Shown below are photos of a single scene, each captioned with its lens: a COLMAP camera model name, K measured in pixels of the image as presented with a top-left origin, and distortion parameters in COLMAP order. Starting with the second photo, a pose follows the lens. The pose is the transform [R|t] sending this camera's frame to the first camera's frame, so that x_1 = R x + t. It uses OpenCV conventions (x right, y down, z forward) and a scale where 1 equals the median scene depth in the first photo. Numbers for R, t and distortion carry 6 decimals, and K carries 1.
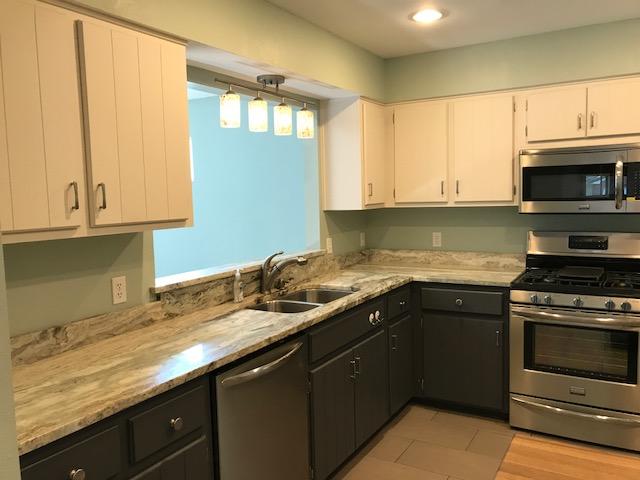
lens RADIAL K [[509.3, 0, 320.0], [0, 509.3, 240.0], [0, 0, 1]] dist [-0.006935, -0.004500]
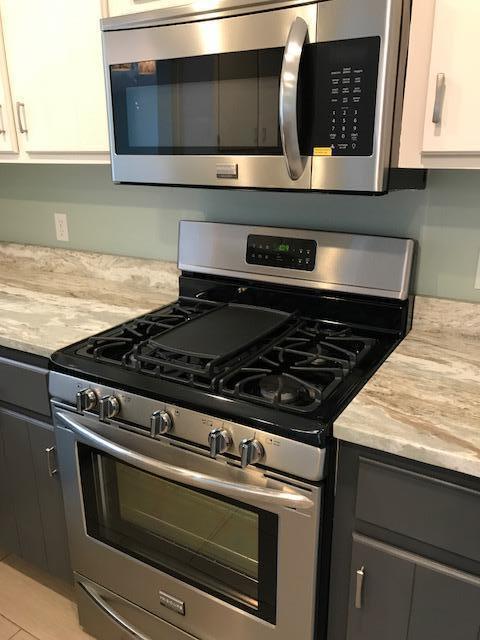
lens RADIAL K [[523.5, 0, 240.0], [0, 523.5, 320.0], [0, 0, 1]] dist [0.007970, -0.008314]
pose [[0.999558, 0.013437, 0.026505, 0.427470], [-0.019187, 0.972923, 0.230332, -0.038334], [-0.022693, -0.230739, 0.972751, 0.472806]]
